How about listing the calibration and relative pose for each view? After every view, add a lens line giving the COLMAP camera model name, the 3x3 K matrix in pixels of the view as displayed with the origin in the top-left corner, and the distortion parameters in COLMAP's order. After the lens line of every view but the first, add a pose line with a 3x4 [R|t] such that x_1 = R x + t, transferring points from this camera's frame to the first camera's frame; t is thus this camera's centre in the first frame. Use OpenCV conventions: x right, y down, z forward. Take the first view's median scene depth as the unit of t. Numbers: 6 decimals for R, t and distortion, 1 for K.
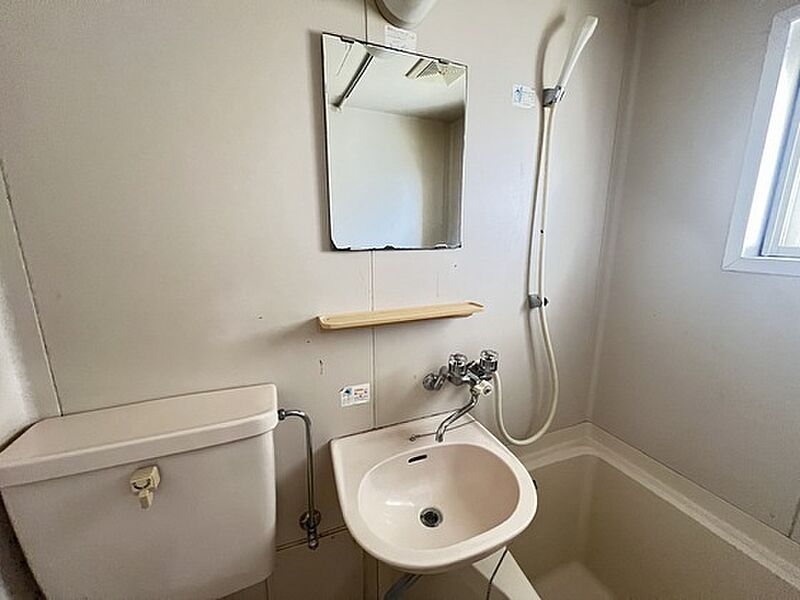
lens RADIAL K [[323.2, 0, 403.3], [0, 323.2, 299.5], [0, 0, 1]] dist [0.000633, 0.000830]
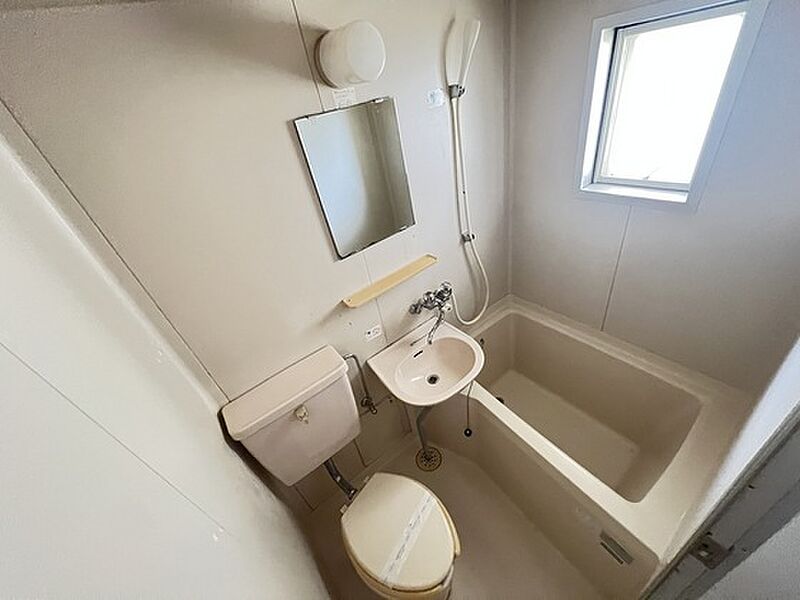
lens RADIAL K [[323.2, 0, 402.9], [0, 323.2, 297.8], [0, 0, 1]] dist [0.000633, 0.000830]
pose [[0.950405, -0.286429, 0.121192, -0.148032], [0.222805, 0.898911, 0.377250, -0.426133], [-0.216997, -0.331538, 0.918148, -0.447838]]
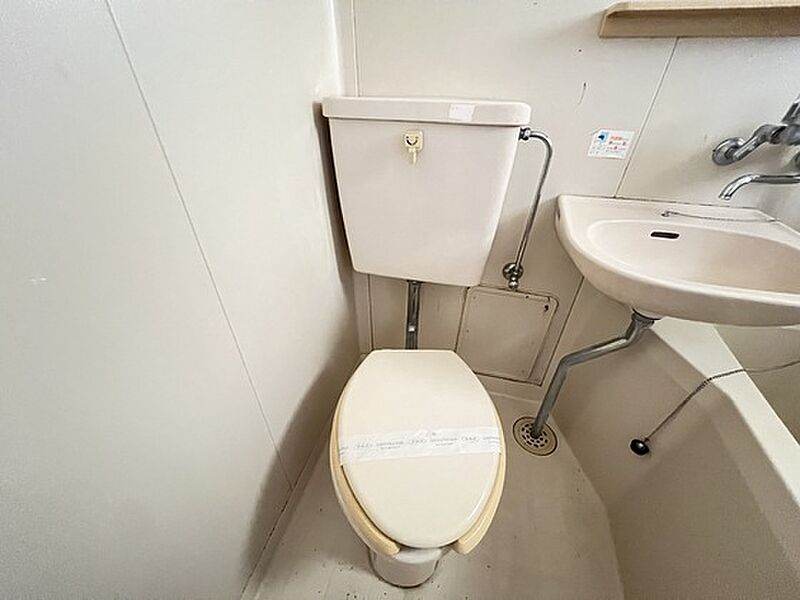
lens RADIAL K [[323.2, 0, 403.6], [0, 323.2, 298.7], [0, 0, 1]] dist [0.000633, 0.000830]
pose [[0.811634, 0.346370, -0.470403, -0.047943], [-0.136562, 0.895443, 0.423713, 0.357241], [0.567980, -0.279661, 0.774072, -0.053340]]
